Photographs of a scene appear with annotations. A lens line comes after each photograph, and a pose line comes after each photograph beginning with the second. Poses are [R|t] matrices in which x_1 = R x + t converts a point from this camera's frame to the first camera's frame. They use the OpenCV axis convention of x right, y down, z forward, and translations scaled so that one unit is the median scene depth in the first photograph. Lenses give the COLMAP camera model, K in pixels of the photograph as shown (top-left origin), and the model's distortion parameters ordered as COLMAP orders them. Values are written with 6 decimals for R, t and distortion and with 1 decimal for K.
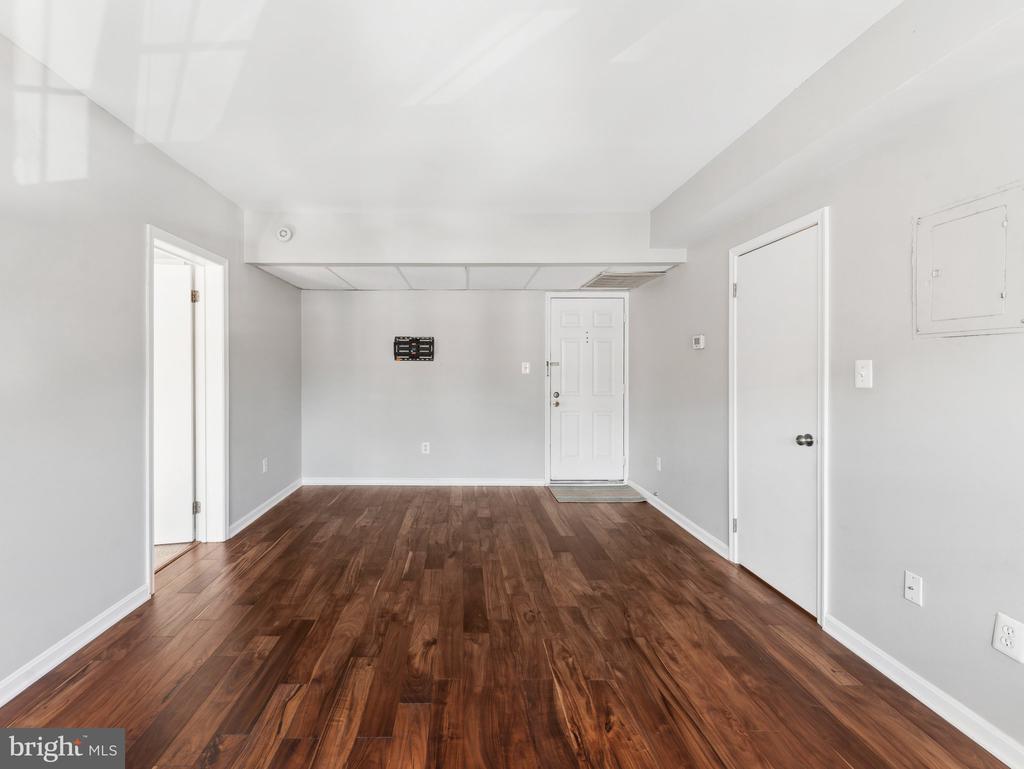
lens RADIAL K [[464.4, 0, 461.6], [0, 464.4, 370.3], [0, 0, 1]] dist [0.000763, -0.000200]
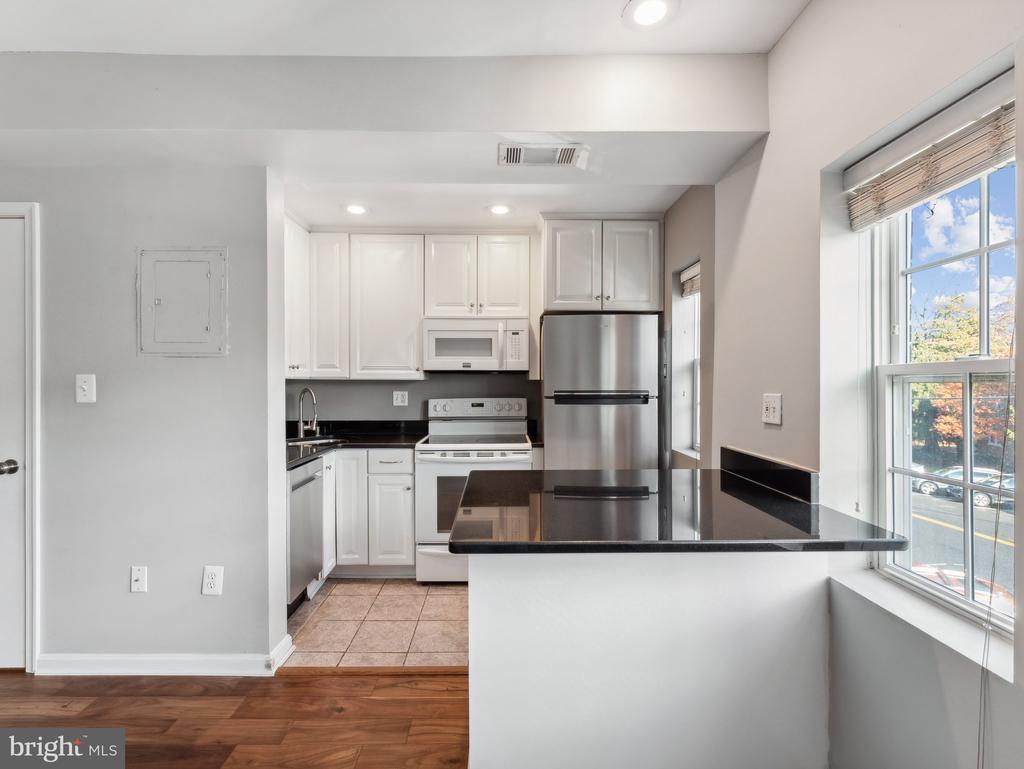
lens RADIAL K [[463.0, 0, 501.8], [0, 463.0, 383.9], [0, 0, 1]] dist [0.001920, -0.000012]
pose [[-0.008378, -0.001766, 0.999963, -0.099231], [0.003649, 0.999992, 0.001797, -0.000095], [-0.999958, 0.003664, -0.008372, 0.088919]]
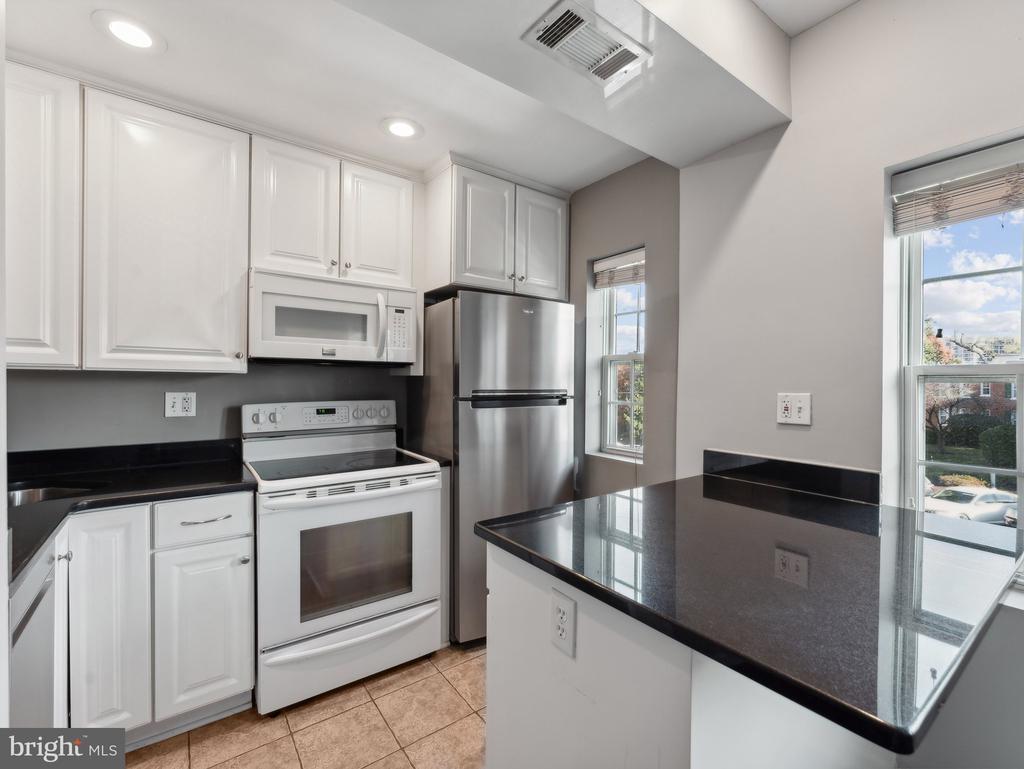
lens RADIAL K [[458.7, 0, 517.9], [0, 458.7, 384.9], [0, 0, 1]] dist [0.000925, 0.000085]
pose [[-0.598087, -0.008400, 0.801388, 0.261699], [-0.004177, 0.999964, 0.007364, 0.001946], [-0.801421, 0.001057, -0.598100, 0.366751]]
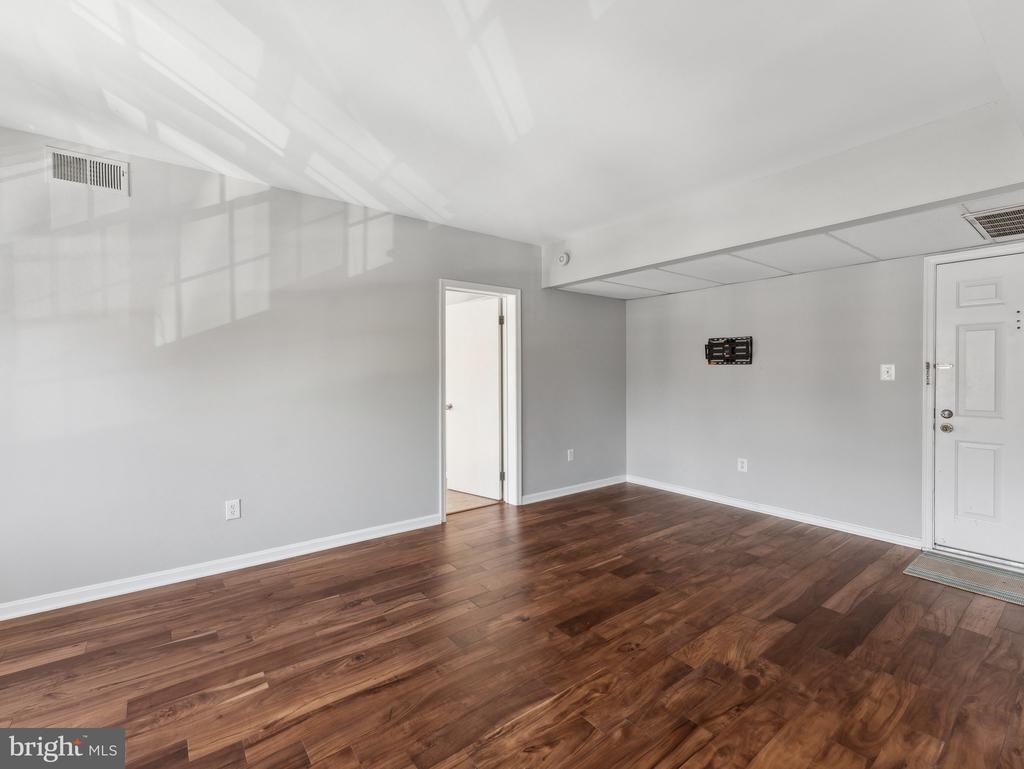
lens RADIAL K [[463.6, 0, 510.1], [0, 463.6, 378.1], [0, 0, 1]] dist [0.001264, -0.000019]
pose [[0.611411, 0.007000, -0.791283, 0.620155], [-0.002334, 0.999972, 0.007043, 0.000571], [0.791310, -0.002459, 0.611410, 0.232151]]
